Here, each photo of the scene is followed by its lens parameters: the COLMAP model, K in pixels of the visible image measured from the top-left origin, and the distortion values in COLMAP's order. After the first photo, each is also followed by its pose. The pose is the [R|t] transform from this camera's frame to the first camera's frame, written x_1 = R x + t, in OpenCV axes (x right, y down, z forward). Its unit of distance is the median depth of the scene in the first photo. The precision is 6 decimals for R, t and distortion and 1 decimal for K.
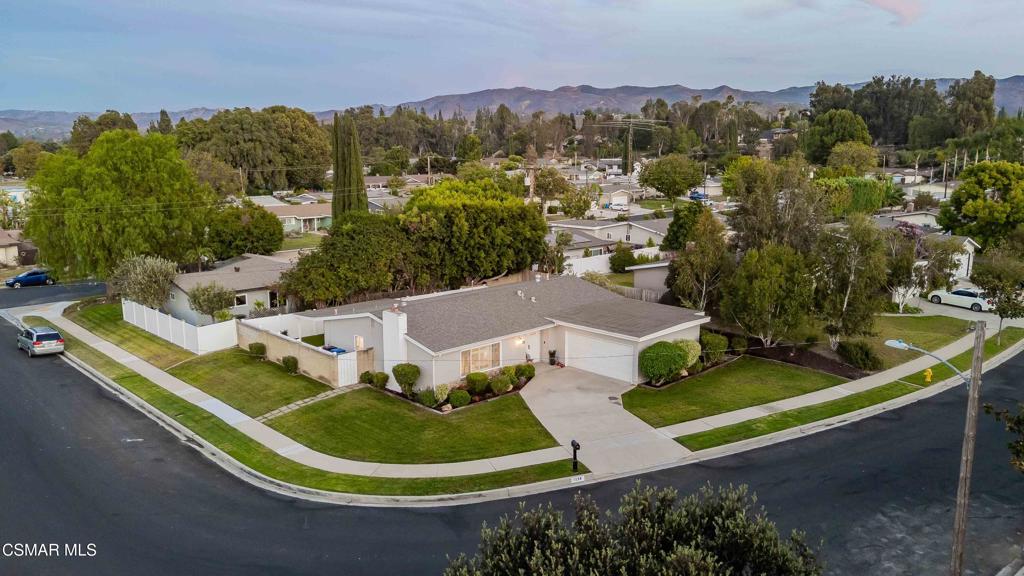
lens RADIAL K [[739.5, 0, 512.0], [0, 739.5, 288.0], [0, 0, 1]] dist [0.095325, -0.111982]
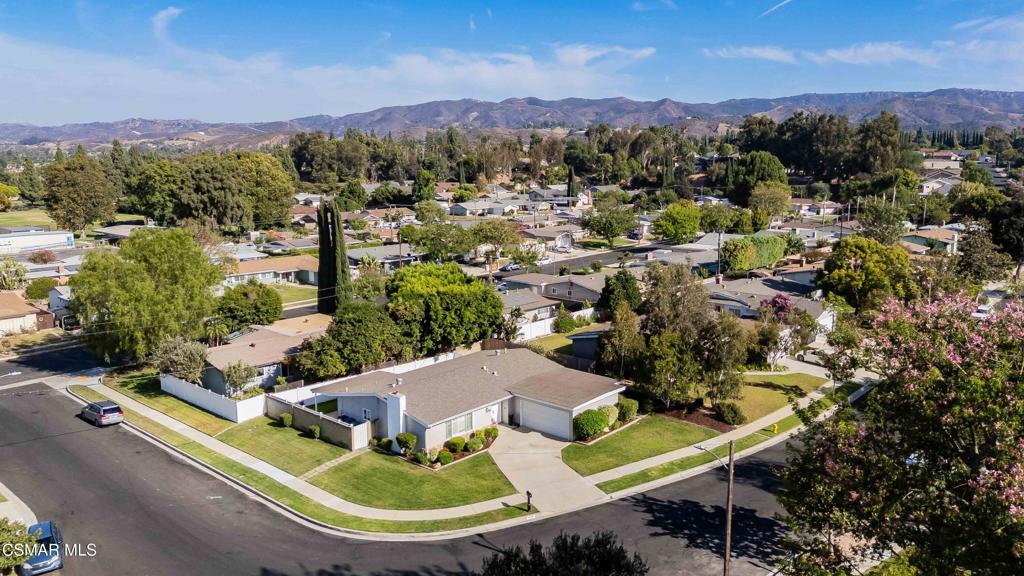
lens RADIAL K [[739.5, 0, 512.0], [0, 739.5, 288.0], [0, 0, 1]] dist [0.095325, -0.111982]
pose [[0.997592, -0.015358, 0.067635, -0.028625], [0.016206, 0.999797, -0.011998, -0.120047], [-0.067437, 0.013065, 0.997638, -0.323928]]
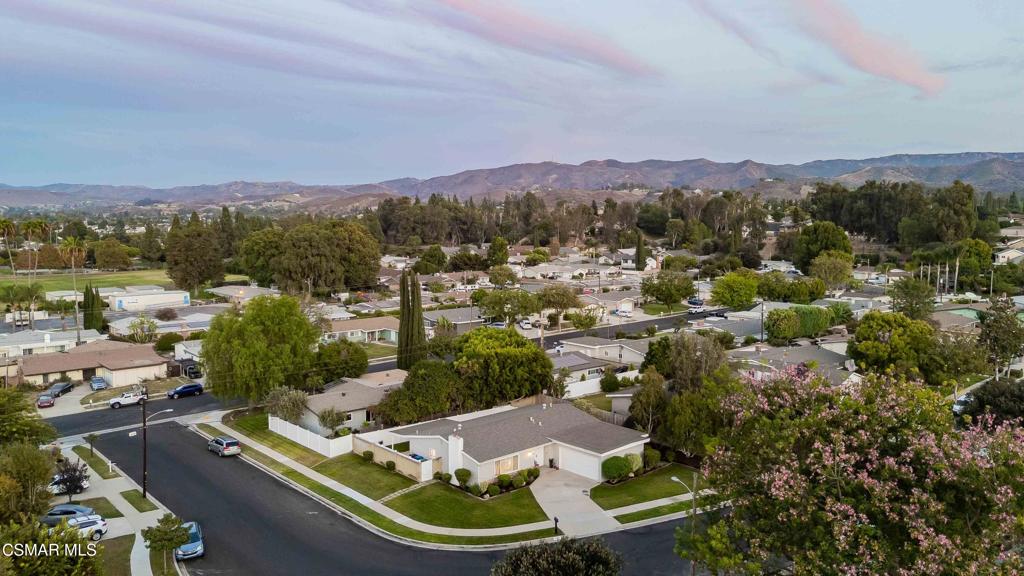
lens RADIAL K [[739.5, 0, 512.0], [0, 739.5, 288.0], [0, 0, 1]] dist [0.095325, -0.111982]
pose [[0.999318, 0.003164, -0.036796, 0.025697], [-0.006517, 0.995796, -0.091365, -0.125911], [0.036352, 0.091543, 0.995137, -0.591299]]
